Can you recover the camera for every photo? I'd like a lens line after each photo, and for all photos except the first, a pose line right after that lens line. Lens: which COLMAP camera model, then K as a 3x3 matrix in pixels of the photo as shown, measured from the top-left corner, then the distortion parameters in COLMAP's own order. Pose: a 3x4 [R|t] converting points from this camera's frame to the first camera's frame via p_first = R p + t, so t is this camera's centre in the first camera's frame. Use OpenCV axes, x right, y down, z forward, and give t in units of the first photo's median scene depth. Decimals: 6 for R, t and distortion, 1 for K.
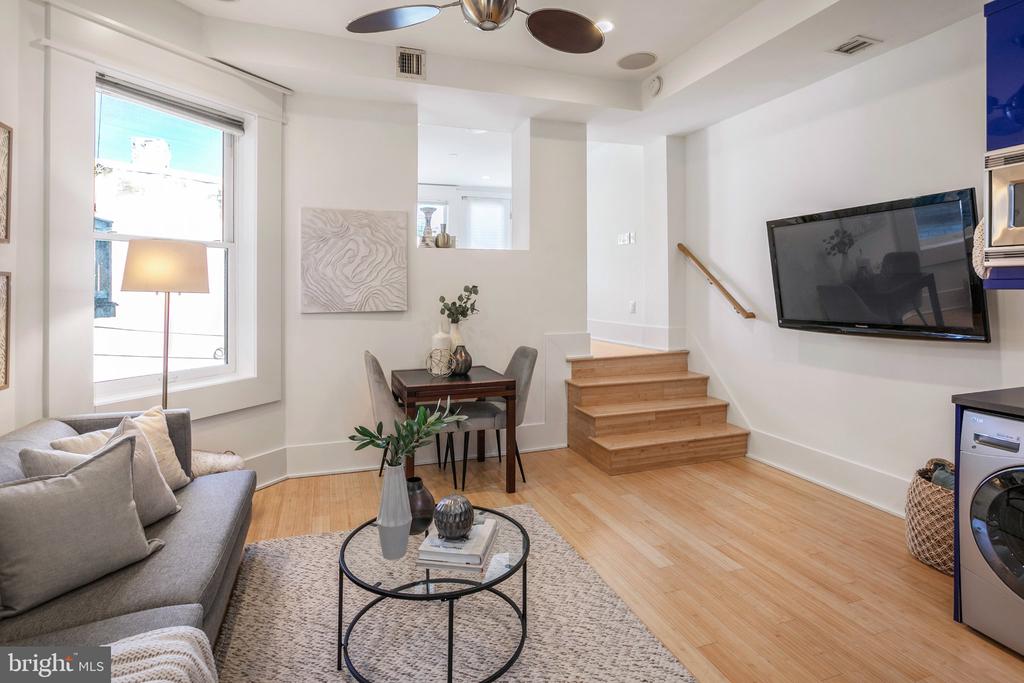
lens RADIAL K [[506.4, 0, 497.8], [0, 506.4, 282.6], [0, 0, 1]] dist [-0.006374, -0.000242]
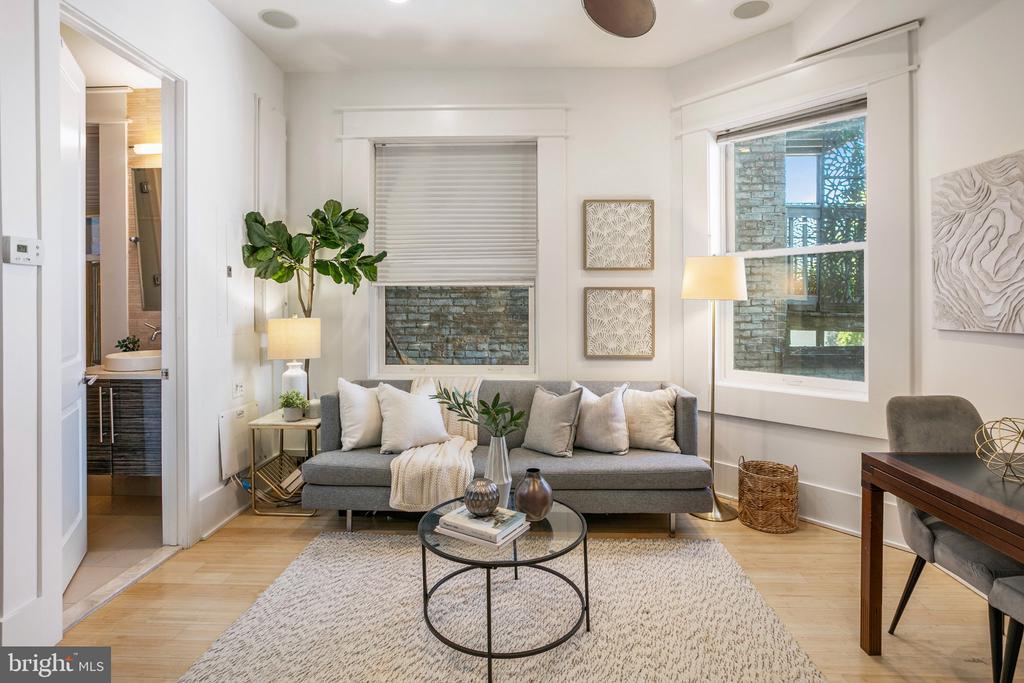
lens RADIAL K [[534.9, 0, 511.4], [0, 534.9, 302.8], [0, 0, 1]] dist [-0.001225, 0.001011]
pose [[-0.389784, -0.000490, -0.920906, 0.496216], [0.012025, 0.999912, -0.005622, 0.019712], [0.920828, -0.013265, -0.389744, 0.723844]]
